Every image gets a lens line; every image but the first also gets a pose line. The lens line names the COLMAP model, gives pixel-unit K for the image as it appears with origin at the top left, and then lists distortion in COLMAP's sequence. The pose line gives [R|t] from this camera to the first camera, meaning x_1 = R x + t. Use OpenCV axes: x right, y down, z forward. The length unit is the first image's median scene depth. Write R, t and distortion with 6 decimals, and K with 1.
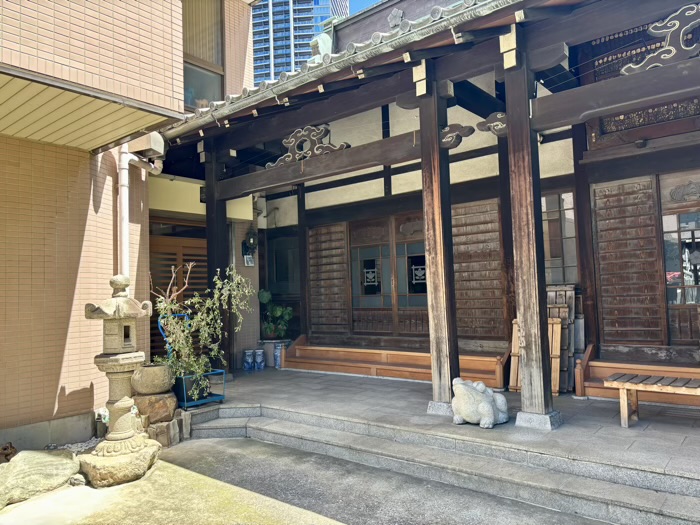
lens RADIAL K [[526.9, 0, 350.0], [0, 526.9, 262.5], [0, 0, 1]] dist [0.067676, -0.098021]
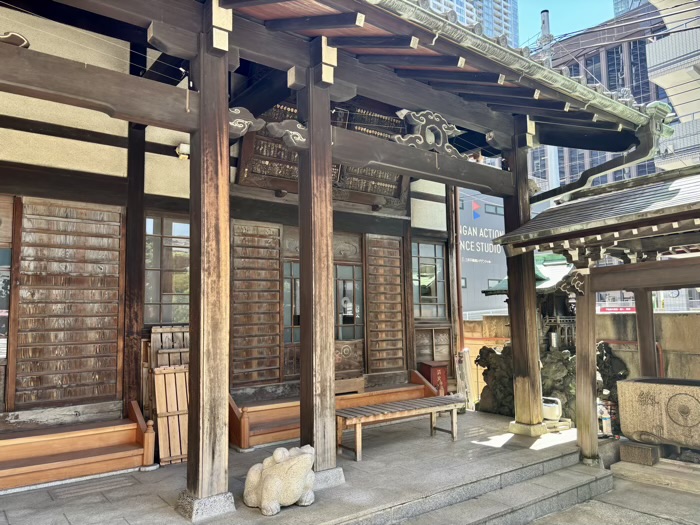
lens RADIAL K [[526.9, 0, 350.0], [0, 526.9, 262.5], [0, 0, 1]] dist [0.067676, -0.098021]
pose [[0.224342, 0.128769, 0.965966, -0.437635], [-0.048279, 0.991483, -0.120958, 0.038333], [-0.973314, -0.019499, 0.228648, 0.620323]]
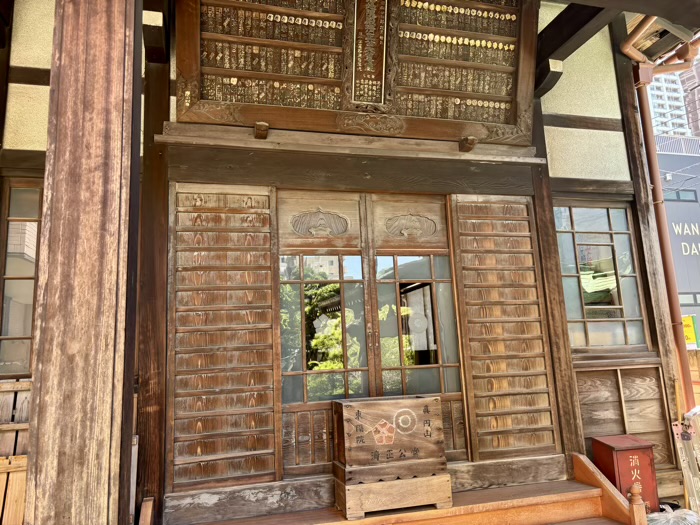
lens RADIAL K [[526.9, 0, 350.0], [0, 526.9, 262.5], [0, 0, 1]] dist [0.067676, -0.098021]
pose [[0.582418, 0.153562, 0.798253, 0.151352], [-0.021559, 0.984567, -0.173674, 0.024558], [-0.812604, 0.083941, 0.576740, 0.591602]]
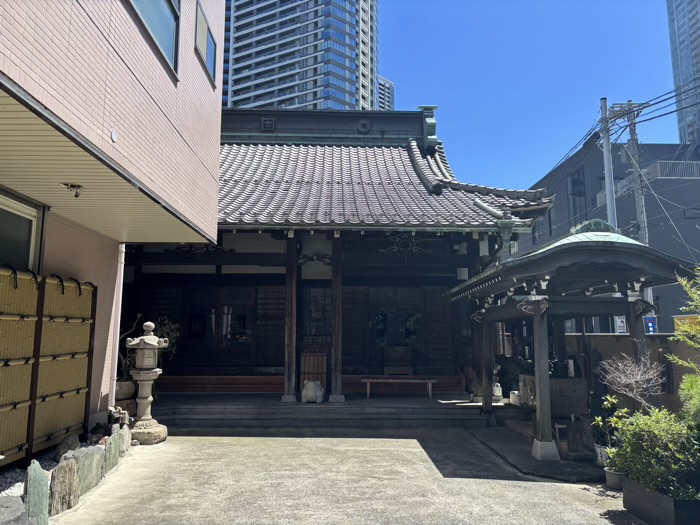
lens RADIAL K [[526.9, 0, 350.0], [0, 526.9, 262.5], [0, 0, 1]] dist [0.067676, -0.098021]
pose [[0.759249, 0.121976, 0.639267, -0.877864], [-0.065505, 0.991614, -0.111407, -0.016501], [-0.647495, 0.042710, 0.760872, -0.591865]]
